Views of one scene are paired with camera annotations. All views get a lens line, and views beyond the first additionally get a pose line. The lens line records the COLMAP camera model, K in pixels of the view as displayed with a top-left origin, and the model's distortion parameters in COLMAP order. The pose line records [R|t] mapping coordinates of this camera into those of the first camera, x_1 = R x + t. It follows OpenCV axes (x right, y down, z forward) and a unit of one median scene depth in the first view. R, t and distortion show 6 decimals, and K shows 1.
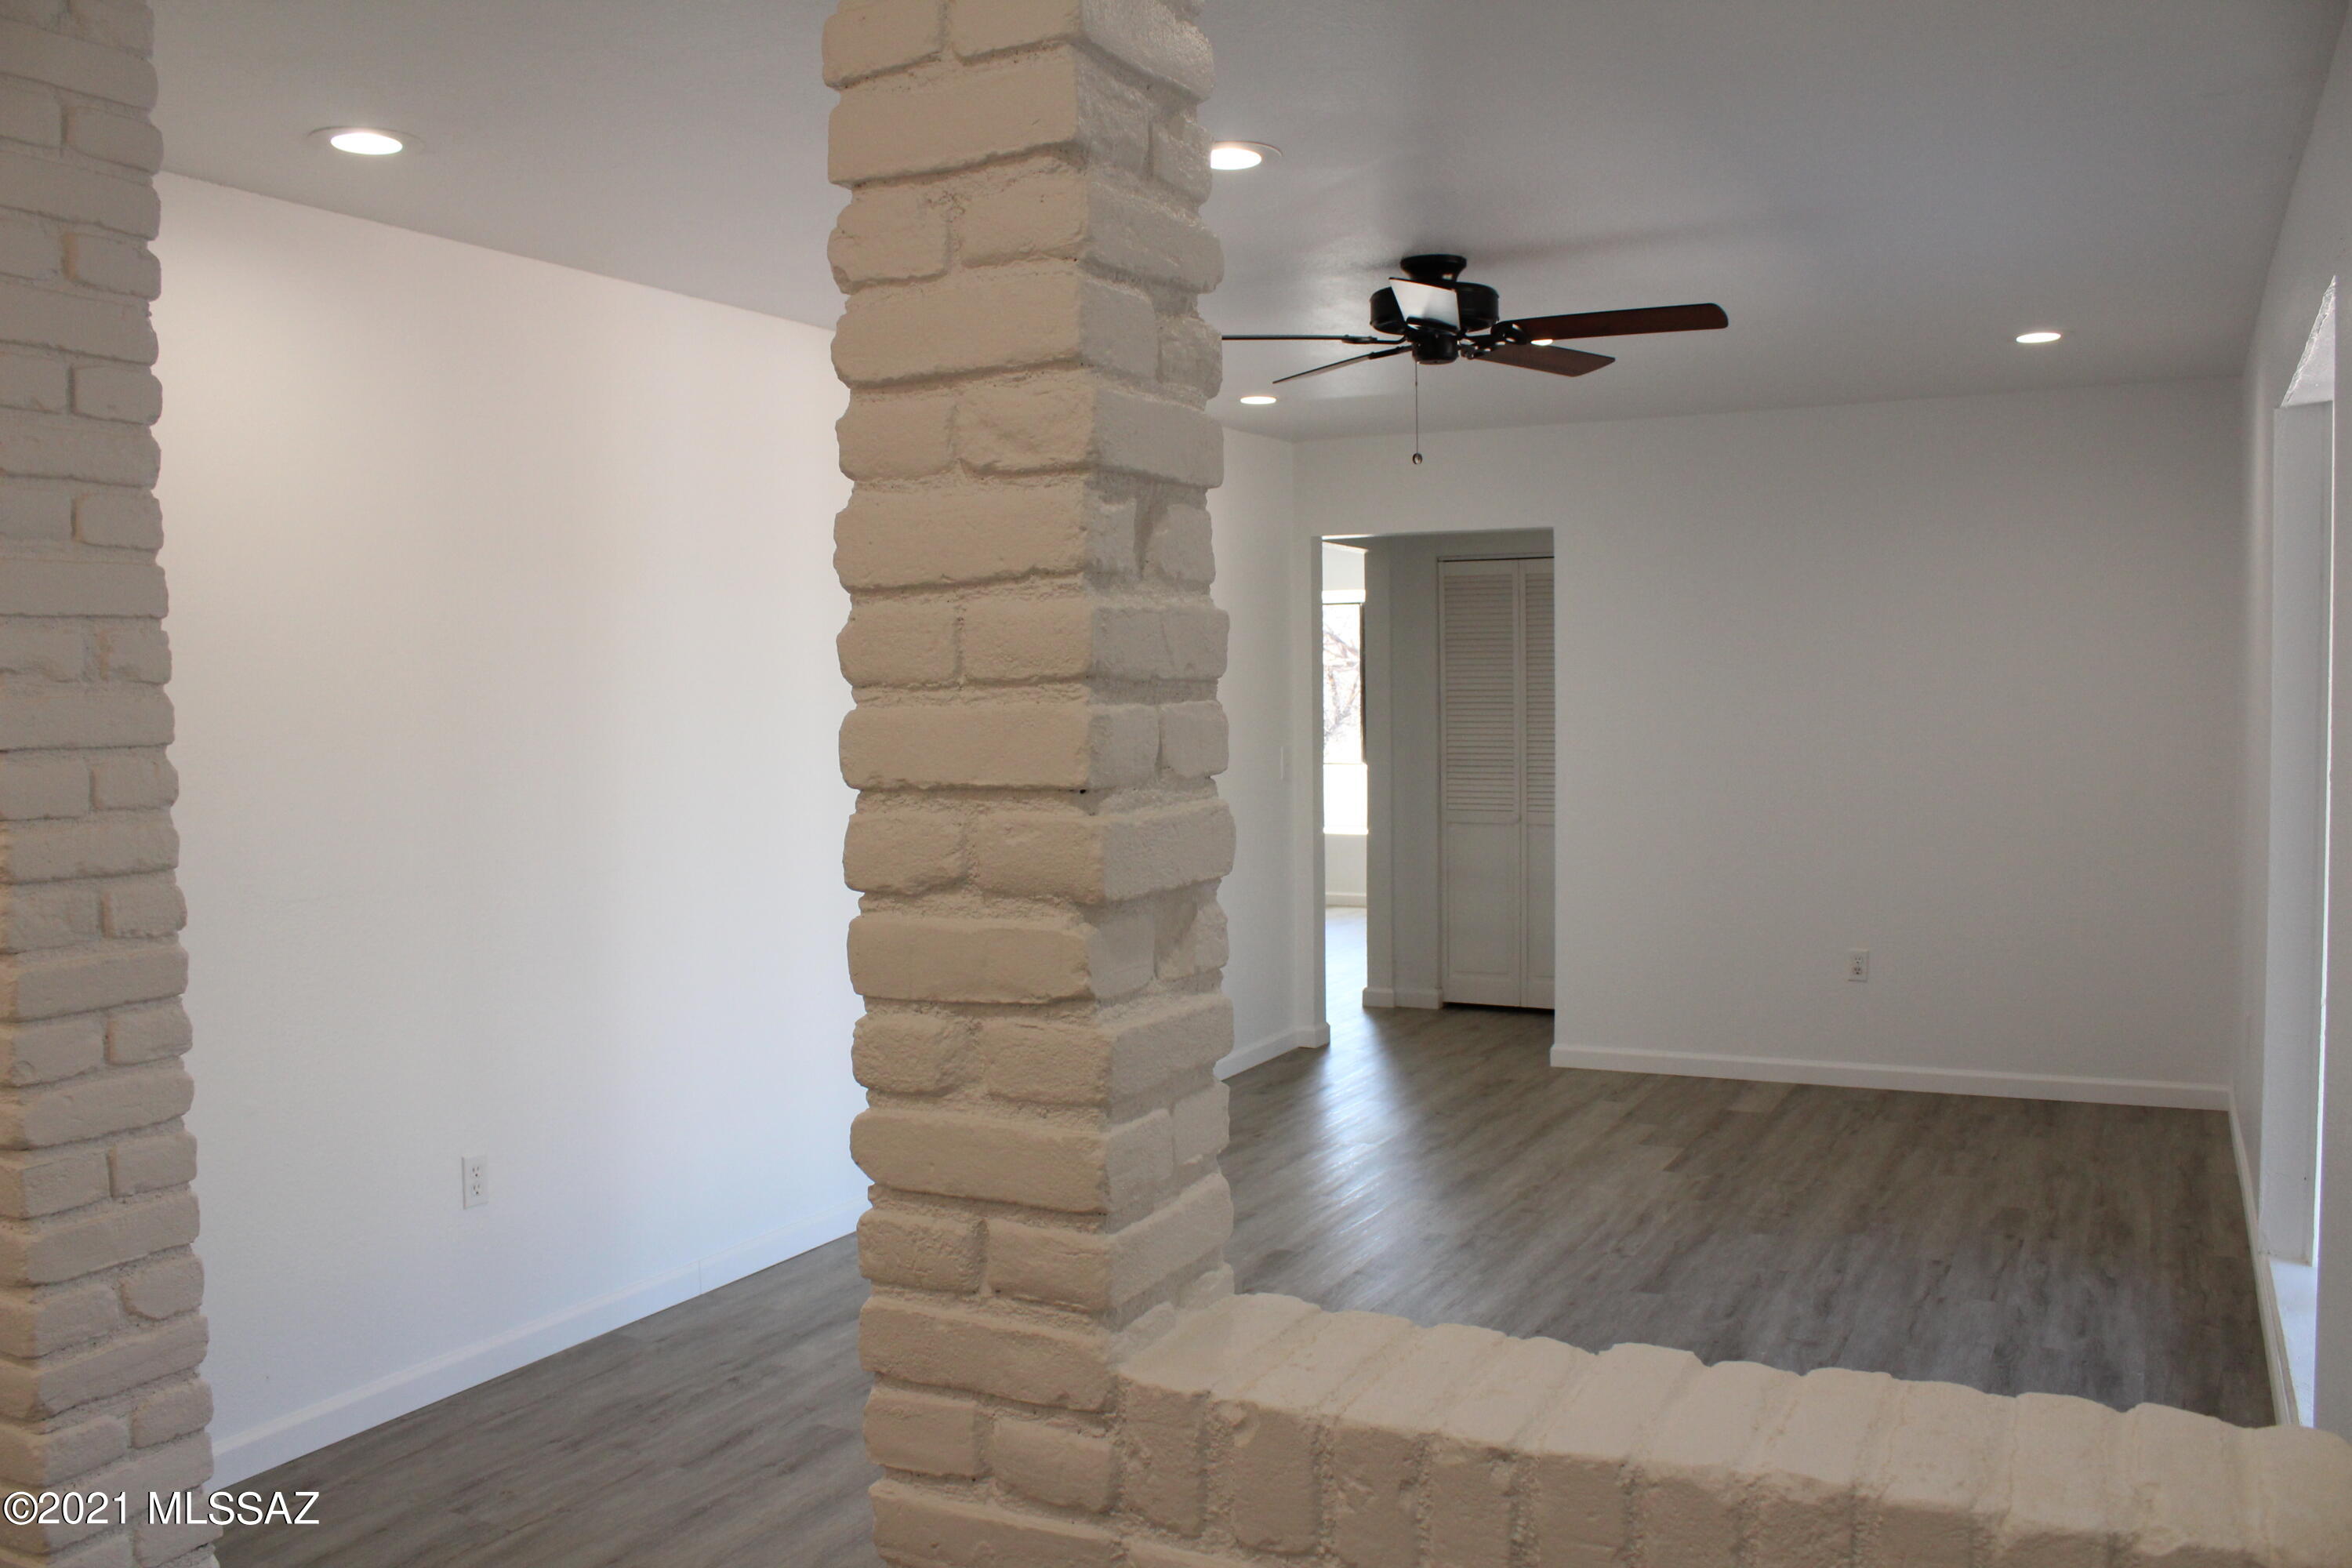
lens RADIAL K [[1941.3, 0, 1154.5], [0, 1941.3, 782.6], [0, 0, 1]] dist [-0.168738, 0.152838]
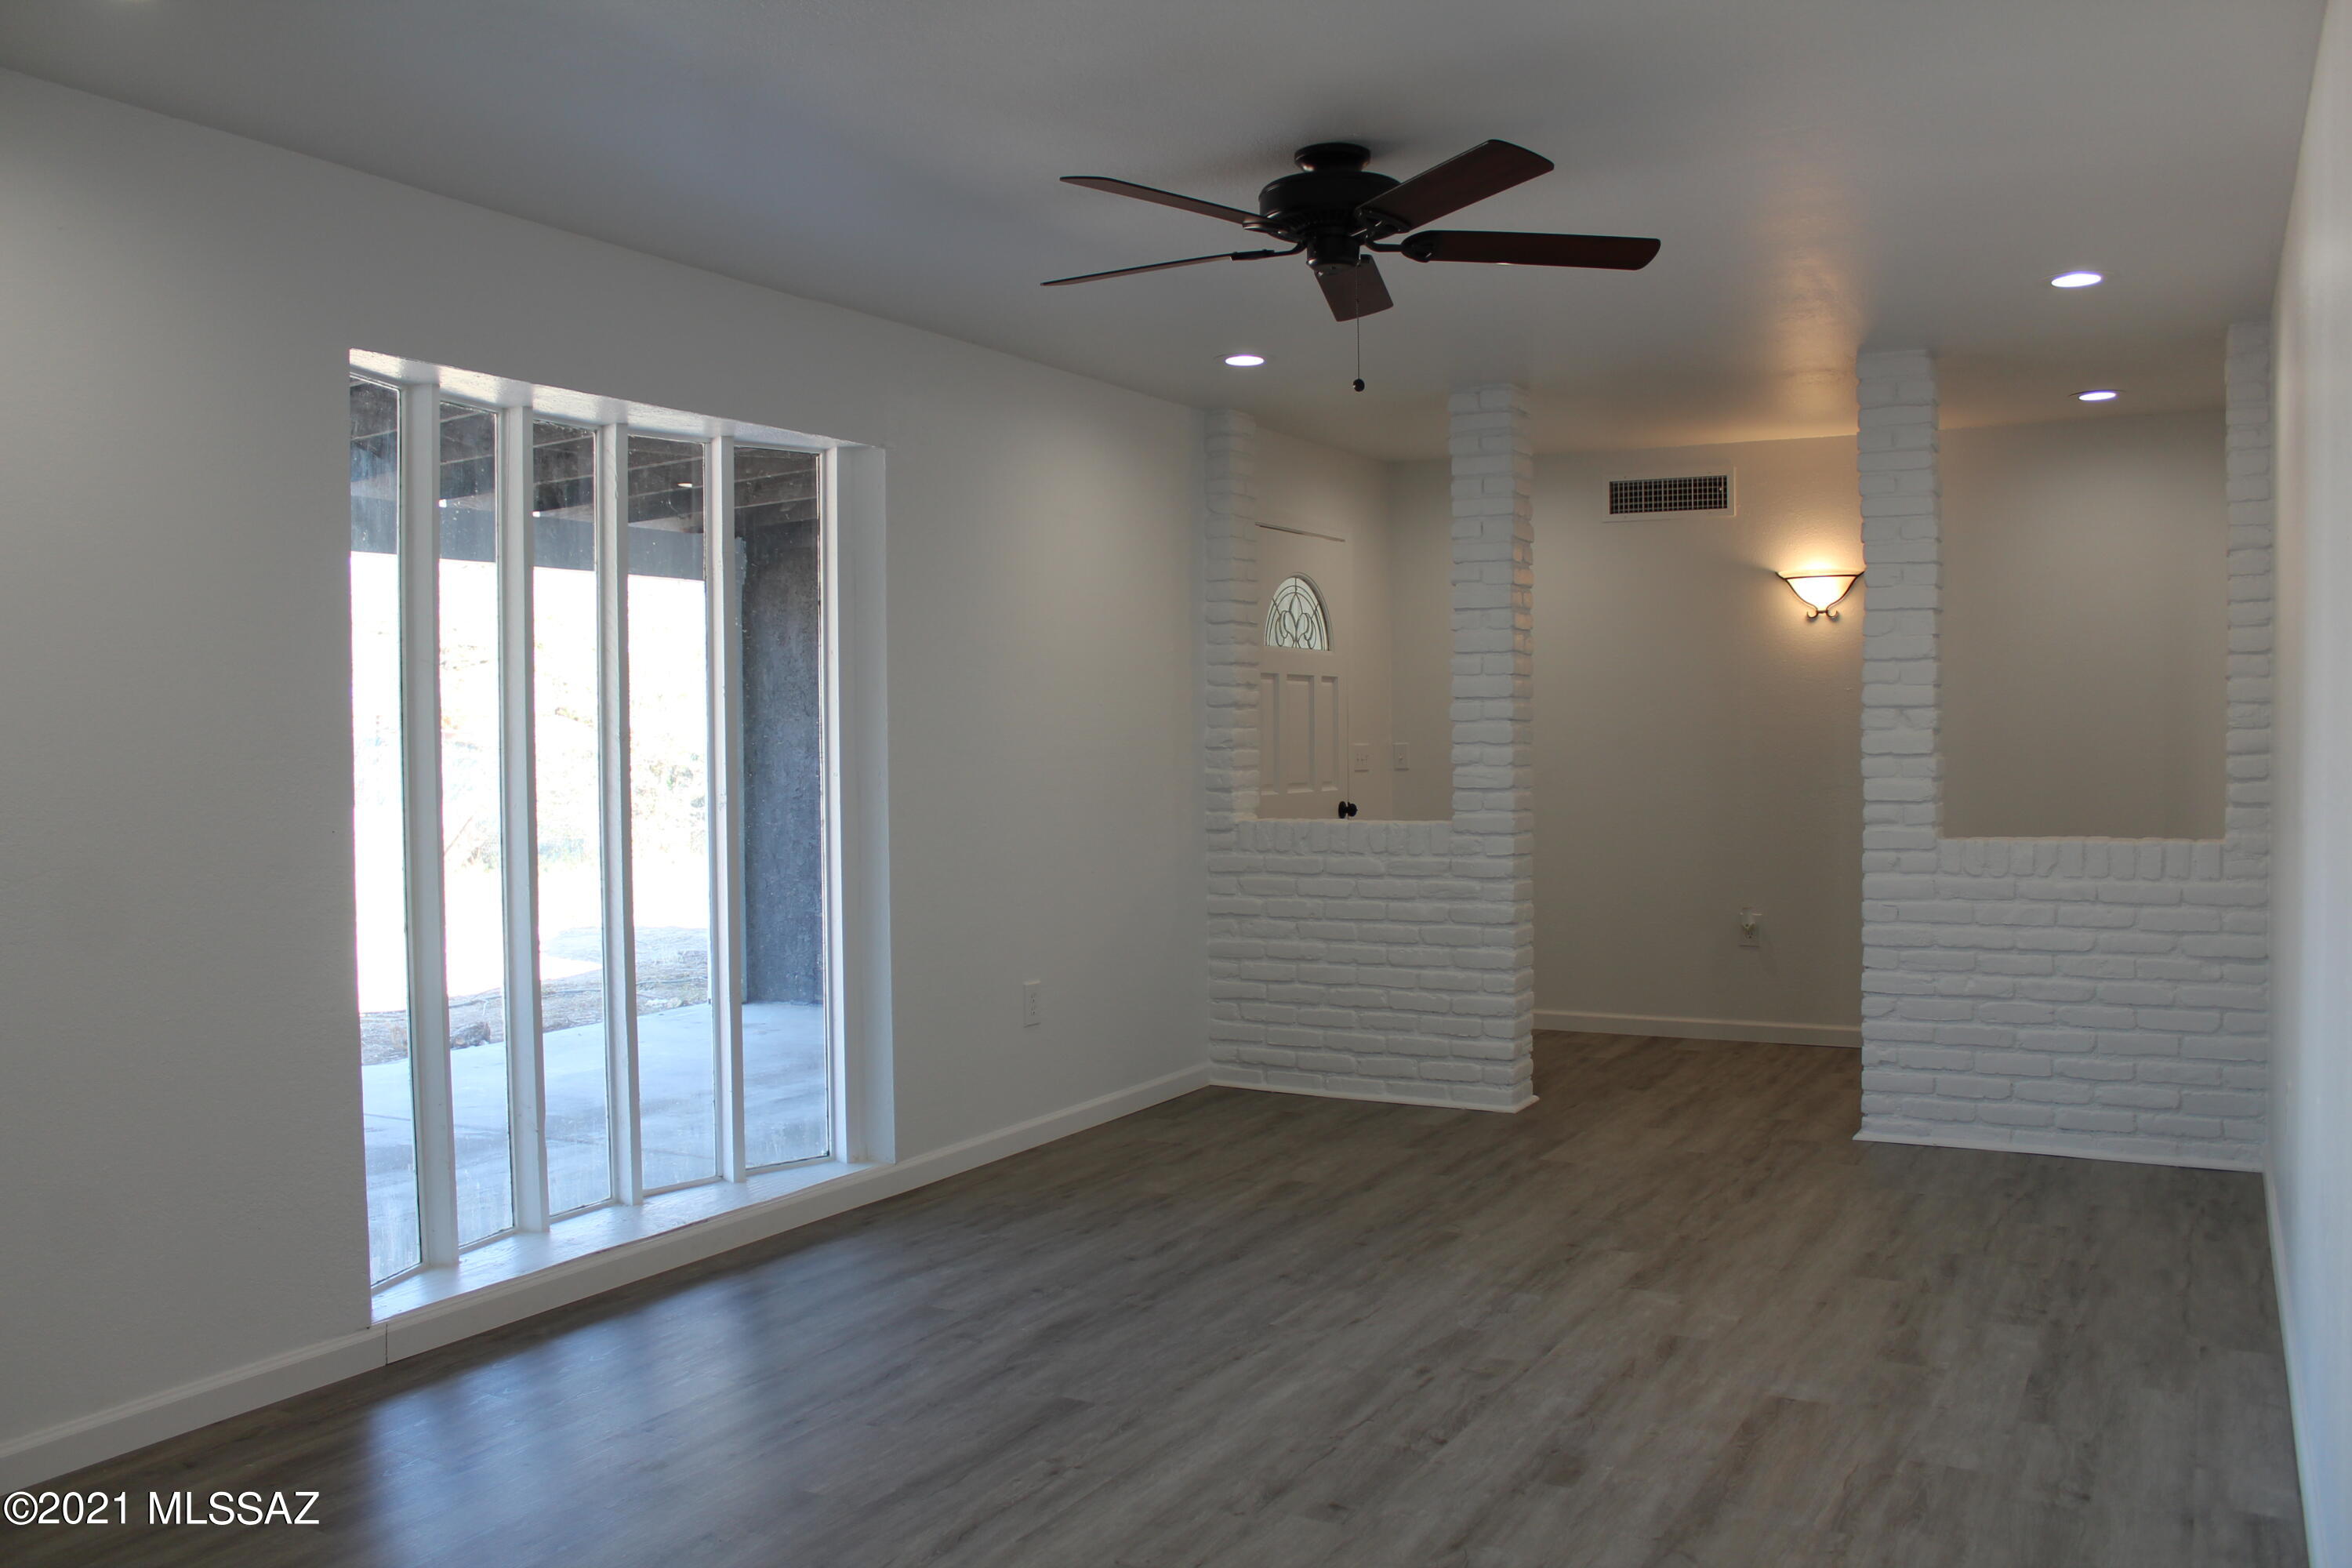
lens RADIAL K [[1941.3, 0, 1154.5], [0, 1941.3, 782.6], [0, 0, 1]] dist [-0.168738, 0.152838]
pose [[-0.999428, 0.025040, 0.022744, 0.210215], [0.026686, 0.996809, 0.075232, -0.053809], [-0.020788, 0.075796, -0.996907, 1.859499]]
